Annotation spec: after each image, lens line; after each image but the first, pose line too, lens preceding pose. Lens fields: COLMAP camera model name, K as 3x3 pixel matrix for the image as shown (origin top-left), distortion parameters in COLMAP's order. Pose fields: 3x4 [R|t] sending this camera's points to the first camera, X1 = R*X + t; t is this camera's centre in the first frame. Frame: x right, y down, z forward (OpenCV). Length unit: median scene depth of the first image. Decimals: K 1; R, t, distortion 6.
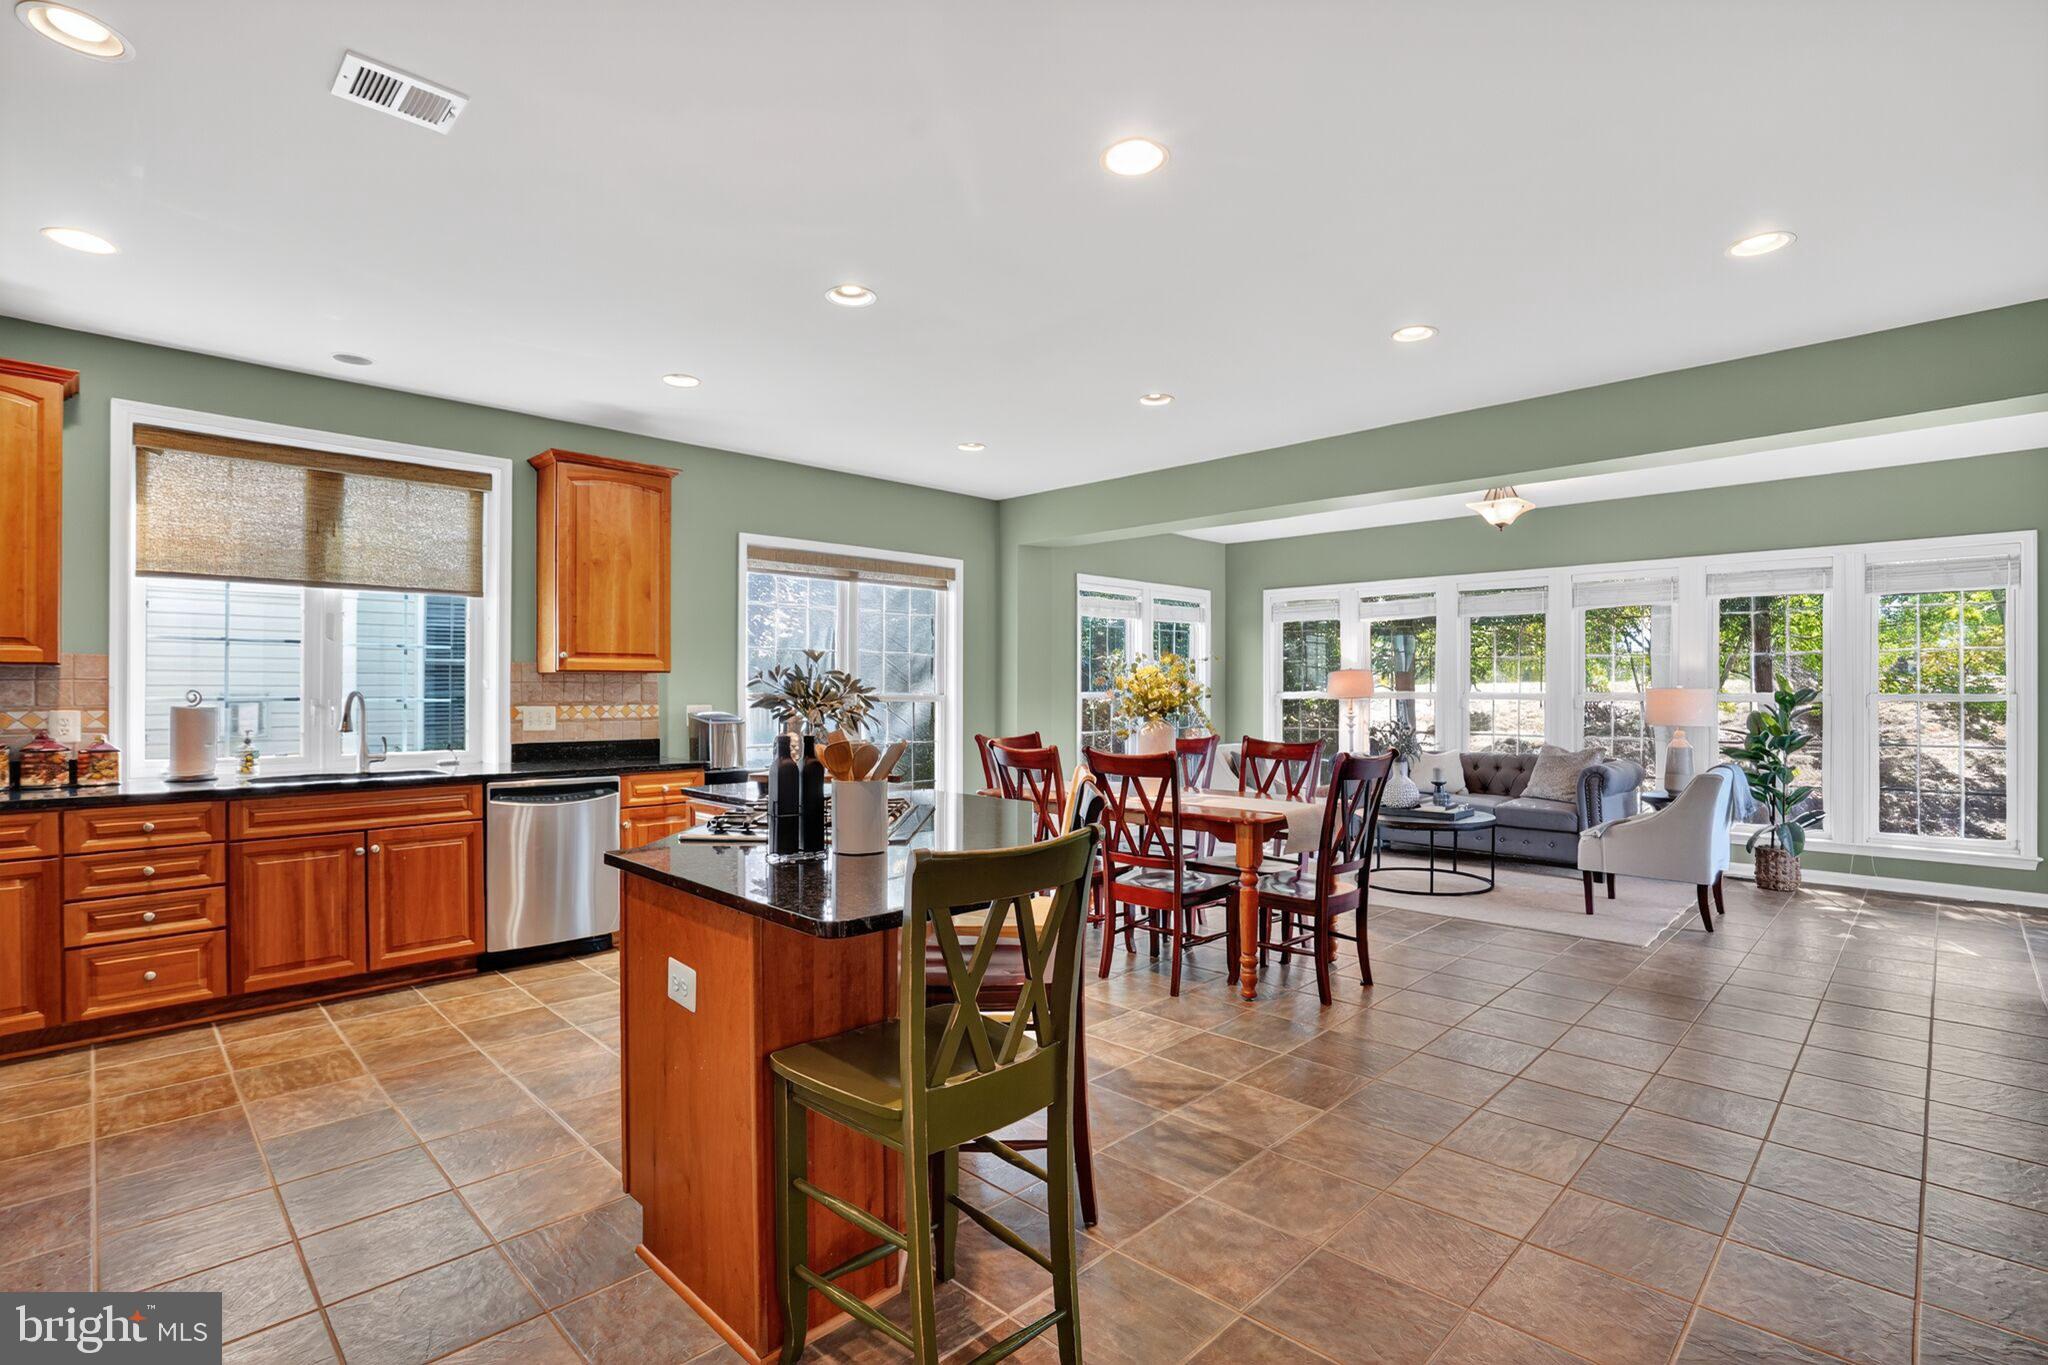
lens RADIAL K [[958.1, 0, 1018.1], [0, 958.1, 685.9], [0, 0, 1]] dist [-0.058379, 0.020986]
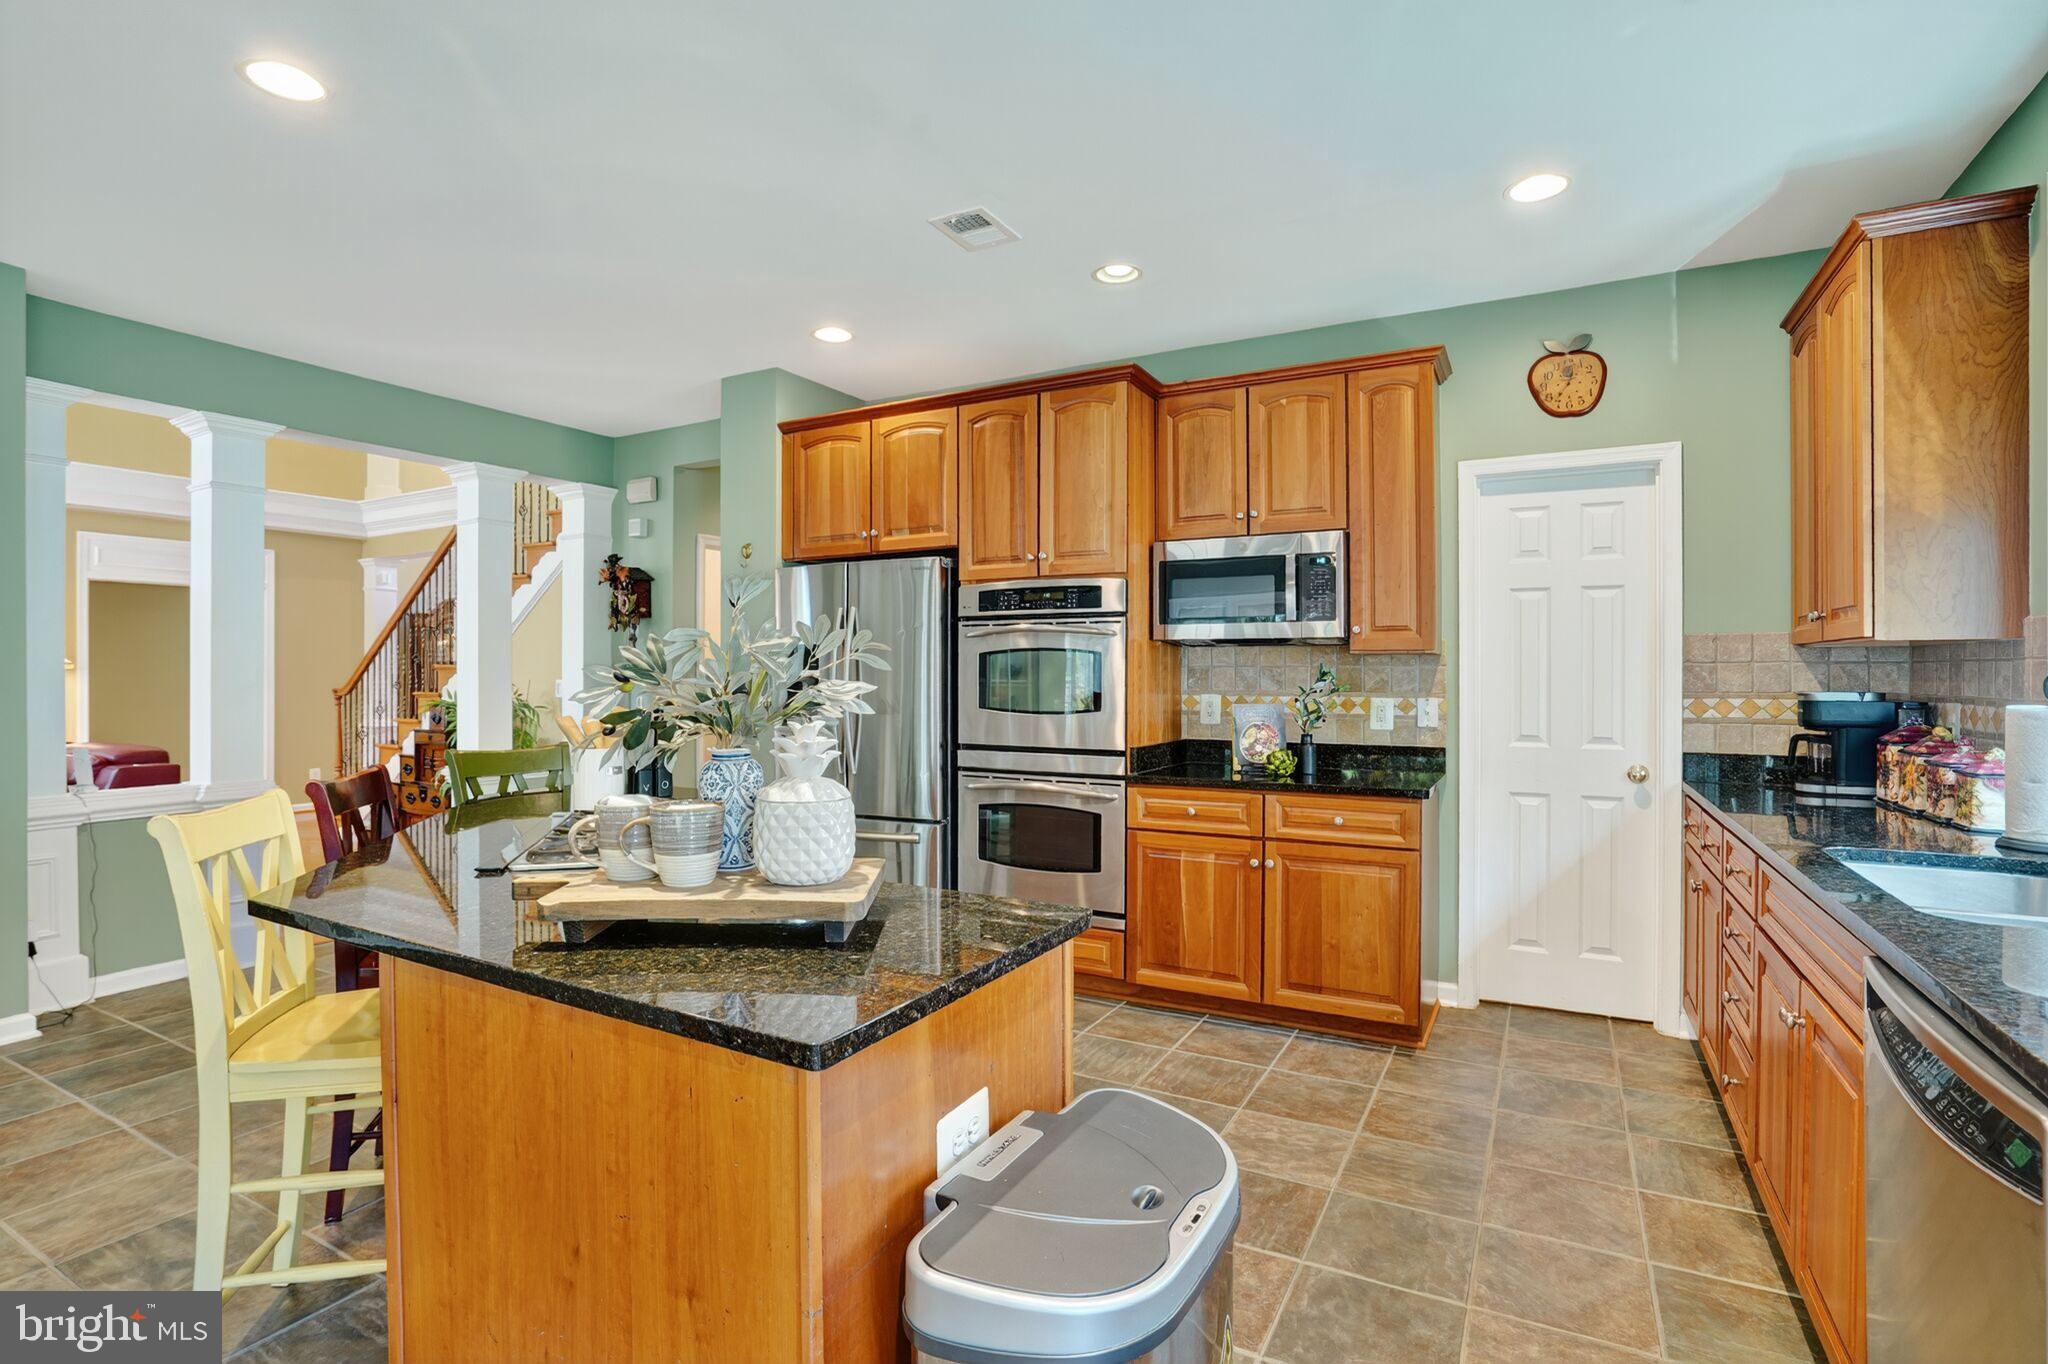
lens RADIAL K [[975.2, 0, 1034.1], [0, 975.2, 669.9], [0, 0, 1]] dist [-0.052822, 0.017826]
pose [[-0.959347, -0.001554, -0.282227, -0.129049], [-0.000522, 0.999993, -0.003732, 0.001820], [0.282230, -0.003433, -0.959341, 0.870151]]
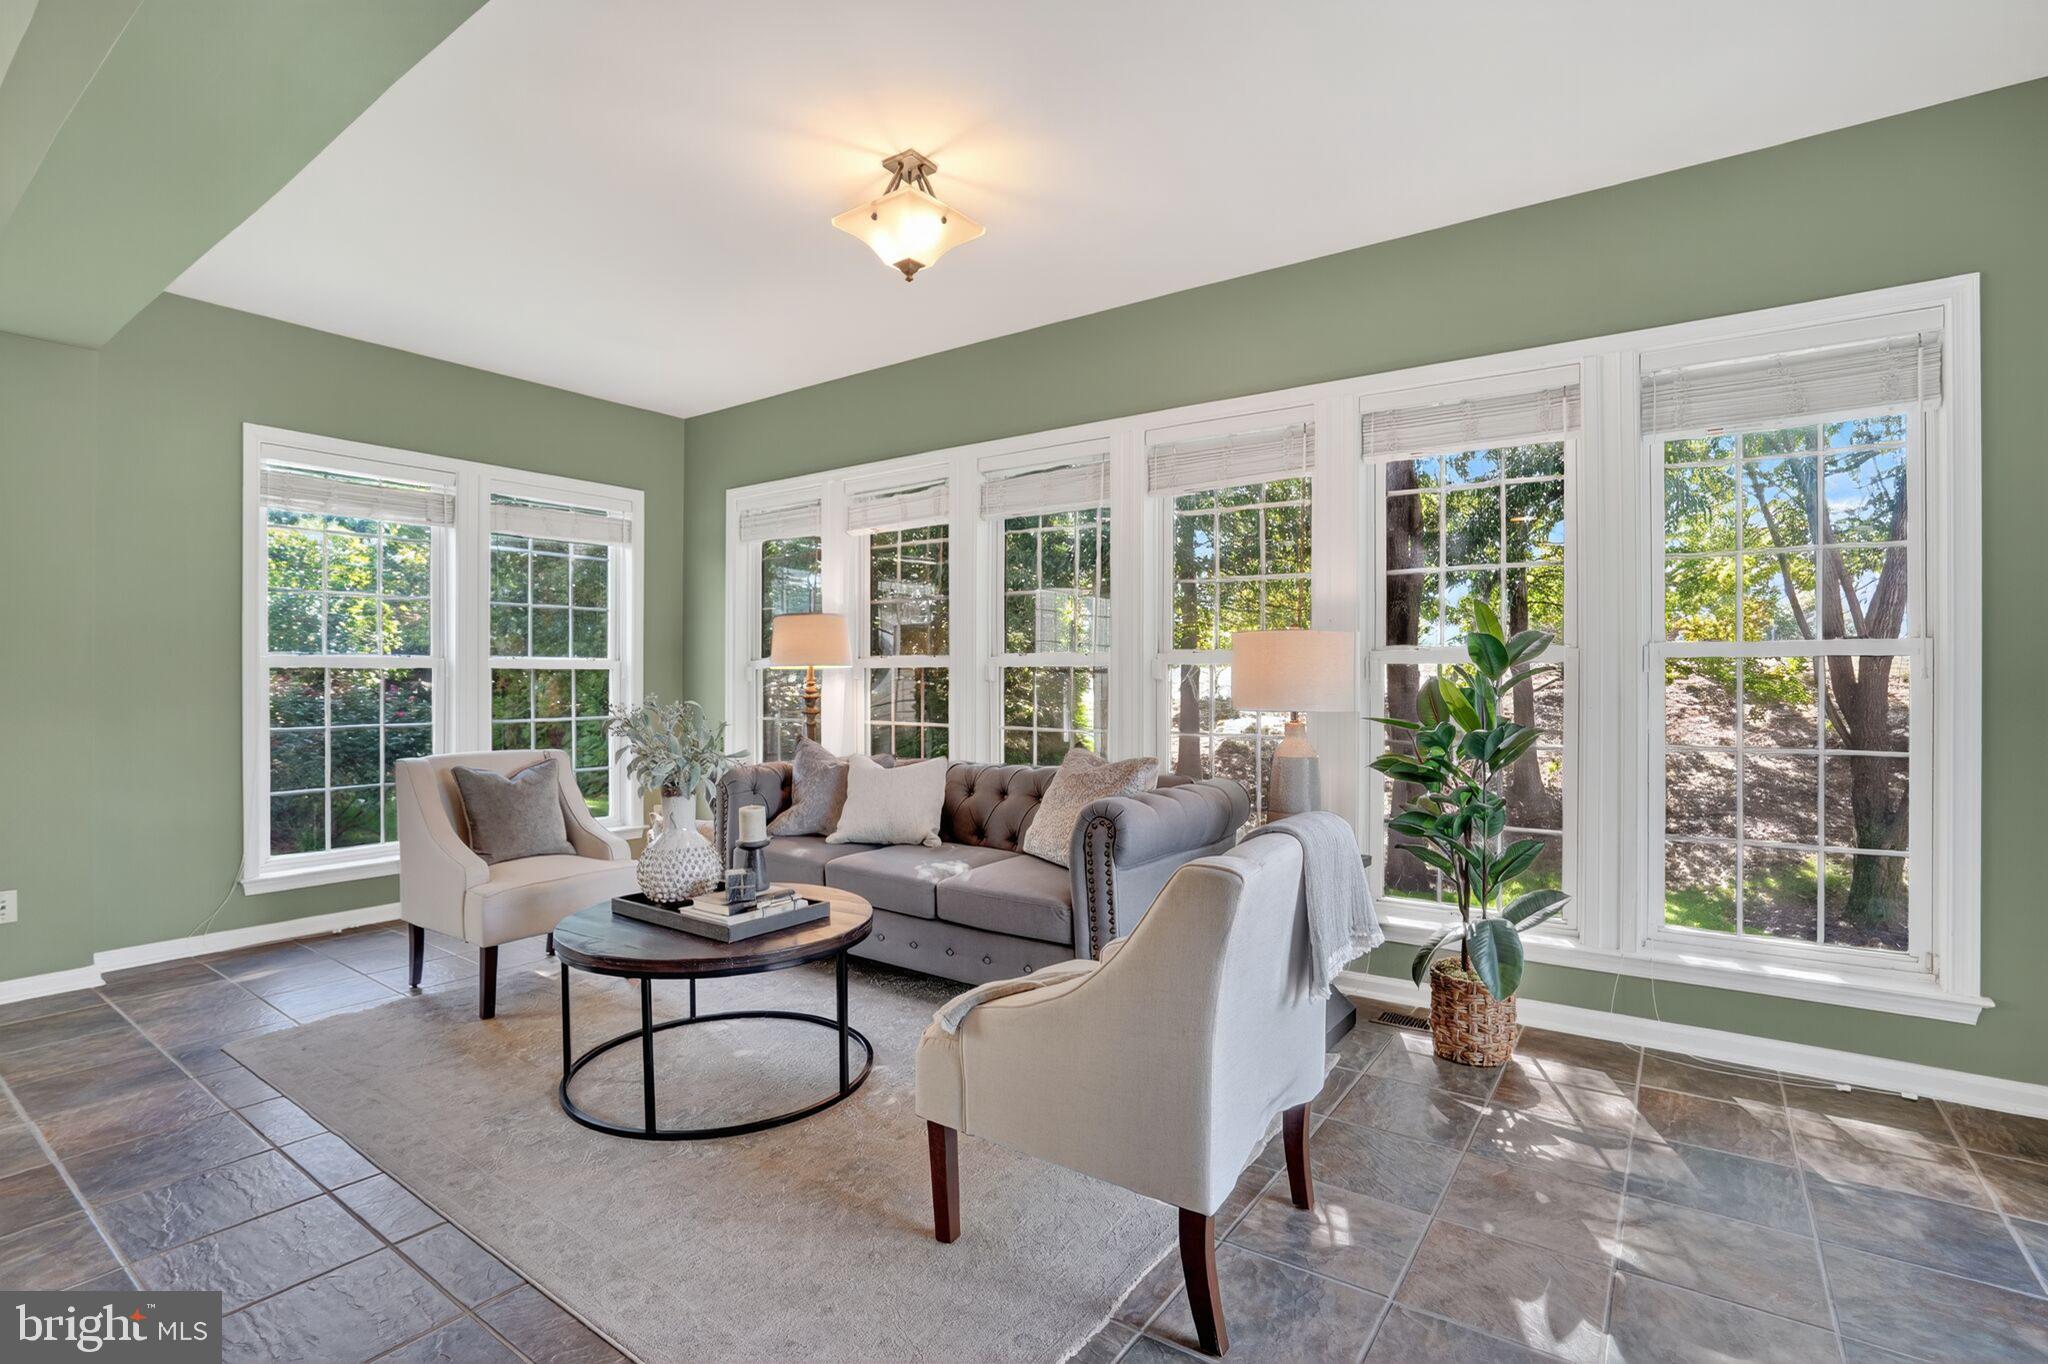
lens RADIAL K [[958.1, 0, 1018.1], [0, 958.1, 685.4], [0, 0, 1]] dist [-0.058379, 0.020986]
pose [[0.985766, -0.003004, 0.168098, 0.515218], [0.001372, 0.999951, 0.009821, 0.026138], [-0.168119, -0.009451, 0.985721, 0.575413]]
